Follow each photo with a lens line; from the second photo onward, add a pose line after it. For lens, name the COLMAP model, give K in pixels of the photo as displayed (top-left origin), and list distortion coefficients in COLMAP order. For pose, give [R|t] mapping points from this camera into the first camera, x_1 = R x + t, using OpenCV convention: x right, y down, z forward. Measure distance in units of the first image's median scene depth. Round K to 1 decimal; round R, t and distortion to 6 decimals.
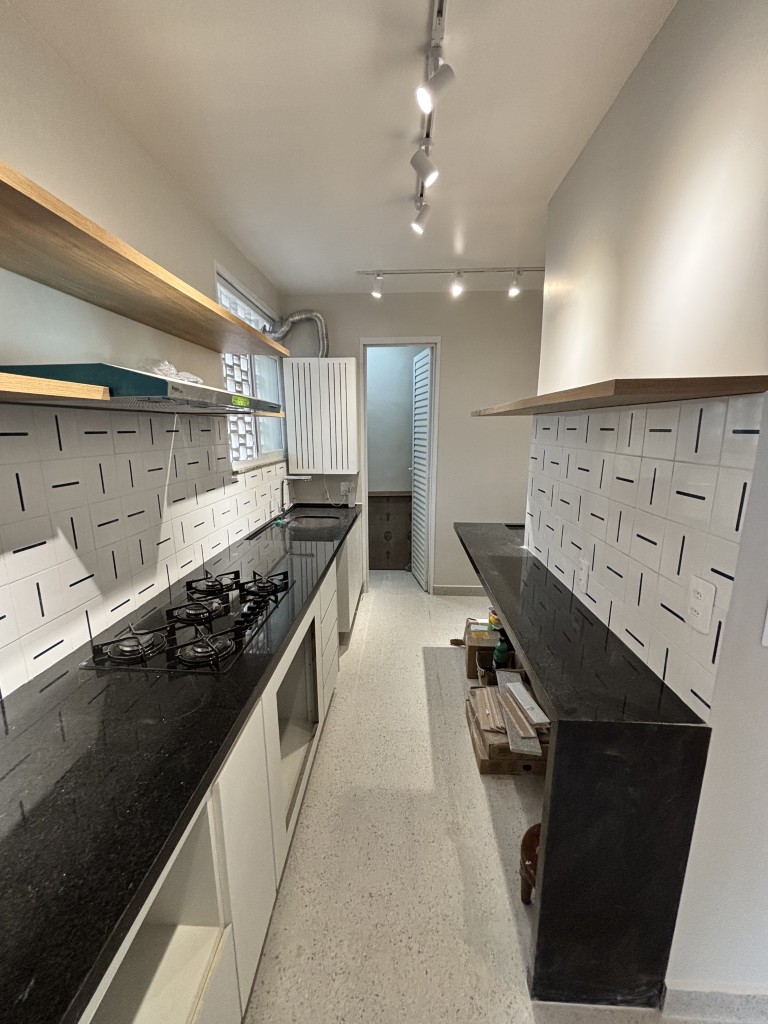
lens RADIAL K [[413.4, 0, 382.7], [0, 413.4, 513.0], [0, 0, 1]] dist [0.000862, -0.000214]
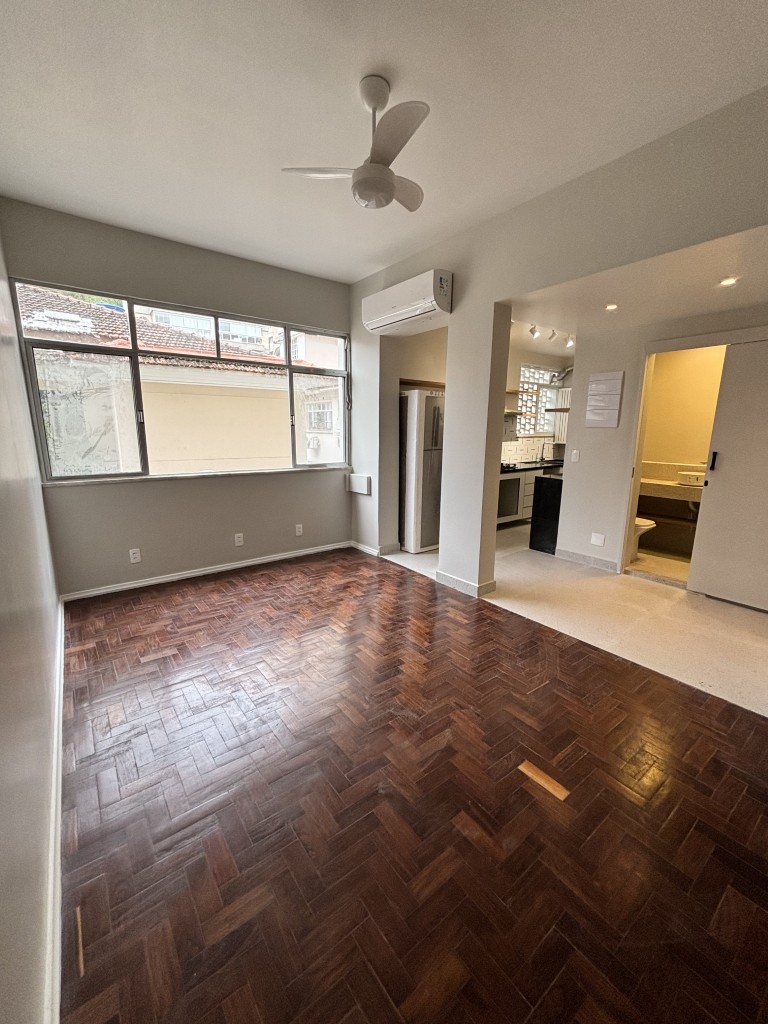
lens RADIAL K [[408.8, 0, 382.2], [0, 408.8, 513.9], [0, 0, 1]] dist [0.002370, -0.000091]
pose [[0.640317, 0.167178, -0.749697, 1.557622], [-0.164465, 0.983232, 0.078785, 0.443836], [0.750297, 0.072852, 0.657075, -1.854156]]
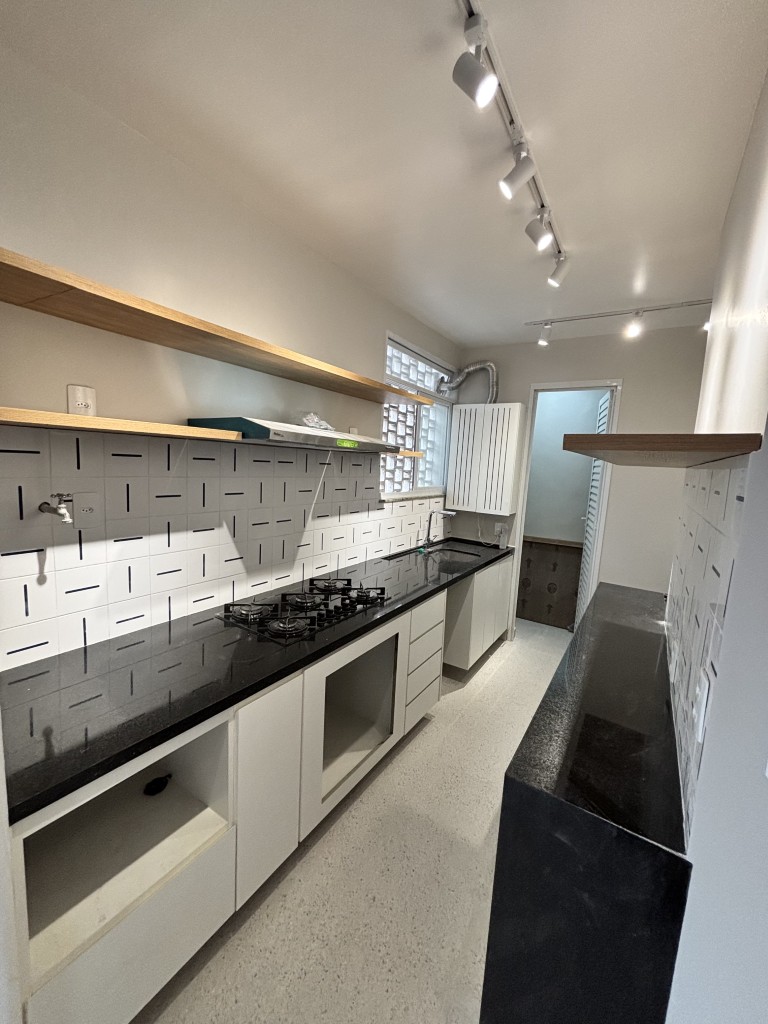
lens RADIAL K [[413.6, 0, 381.1], [0, 413.6, 512.9], [0, 0, 1]] dist [0.001046, -0.000166]
pose [[0.862918, 0.112542, -0.492653, 0.301955], [-0.157751, 0.986159, -0.051033, -0.004957], [0.480091, 0.121754, 0.868728, -0.030725]]
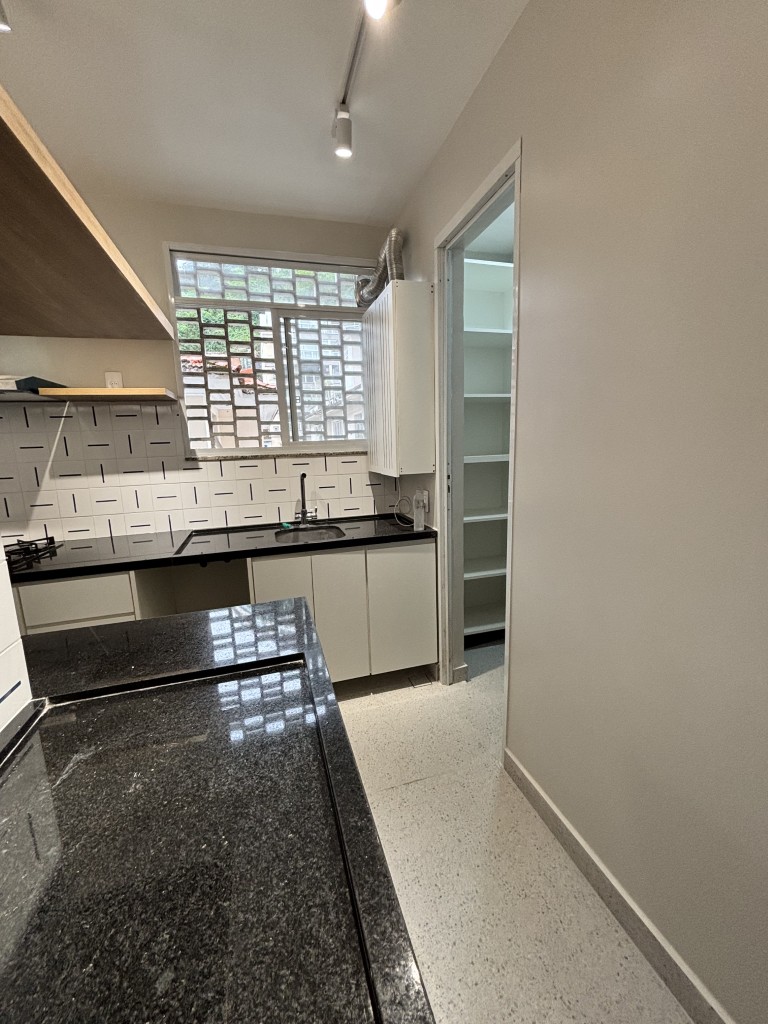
lens RADIAL K [[413.7, 0, 385.8], [0, 413.7, 514.2], [0, 0, 1]] dist [-0.002095, -0.000306]
pose [[0.336470, 0.156042, -0.928676, 0.941924], [-0.160100, 0.981298, 0.106878, -0.195875], [0.927985, 0.112720, 0.355159, 1.451546]]
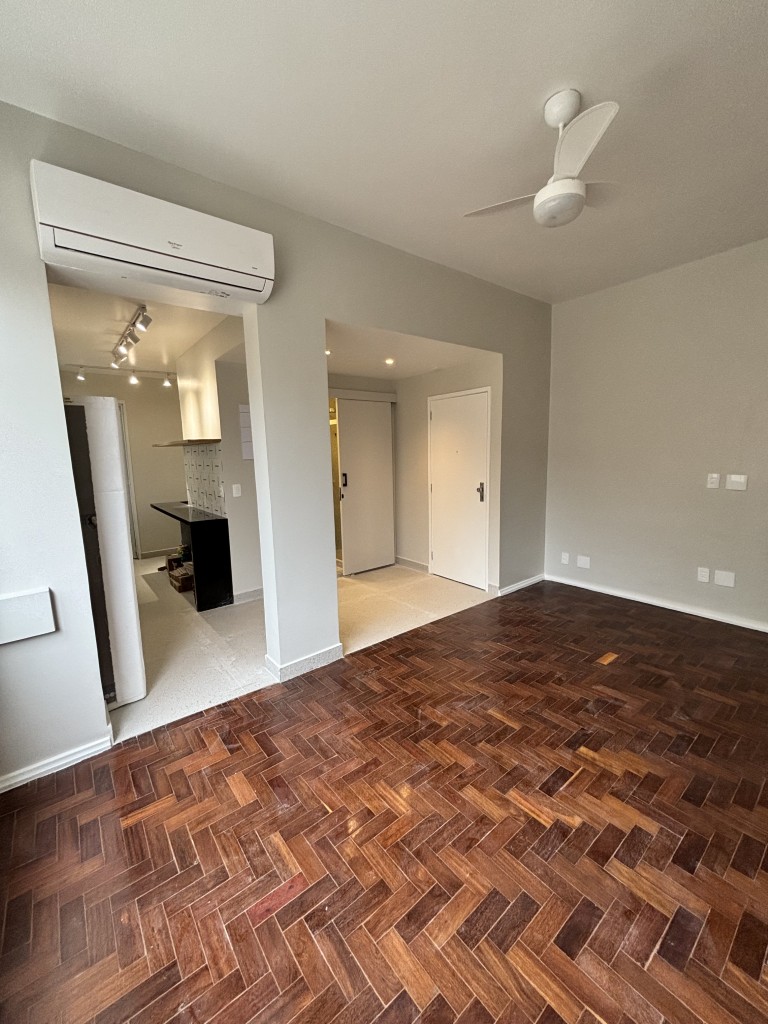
lens RADIAL K [[411.5, 0, 379.7], [0, 411.5, 512.2], [0, 0, 1]] dist [0.001045, -0.000089]
pose [[0.757656, -0.111623, 0.643038, -0.374144], [0.157078, 0.987492, -0.013660, 0.384021], [-0.633470, 0.111356, 0.765713, -1.649793]]
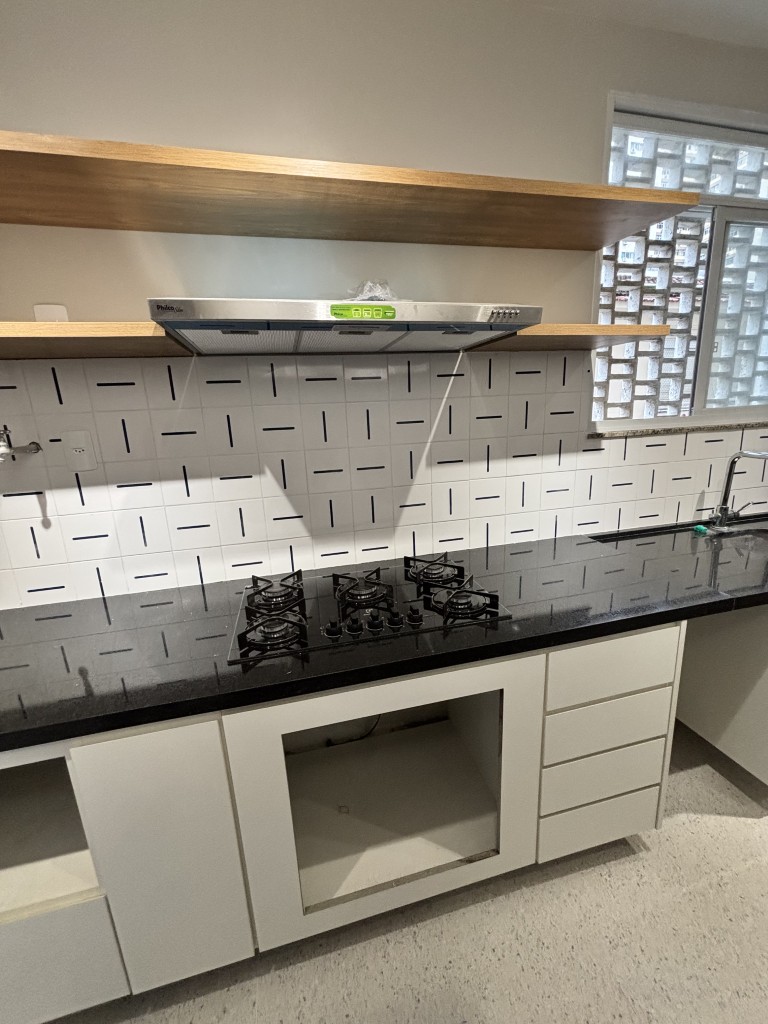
lens RADIAL K [[411.5, 0, 379.7], [0, 411.5, 512.2], [0, 0, 1]] dist [0.001045, -0.000089]
pose [[0.284826, 0.216251, -0.933868, 0.256457], [-0.149483, 0.972323, 0.179564, -0.060237], [0.946852, 0.088453, 0.309269, 0.631113]]
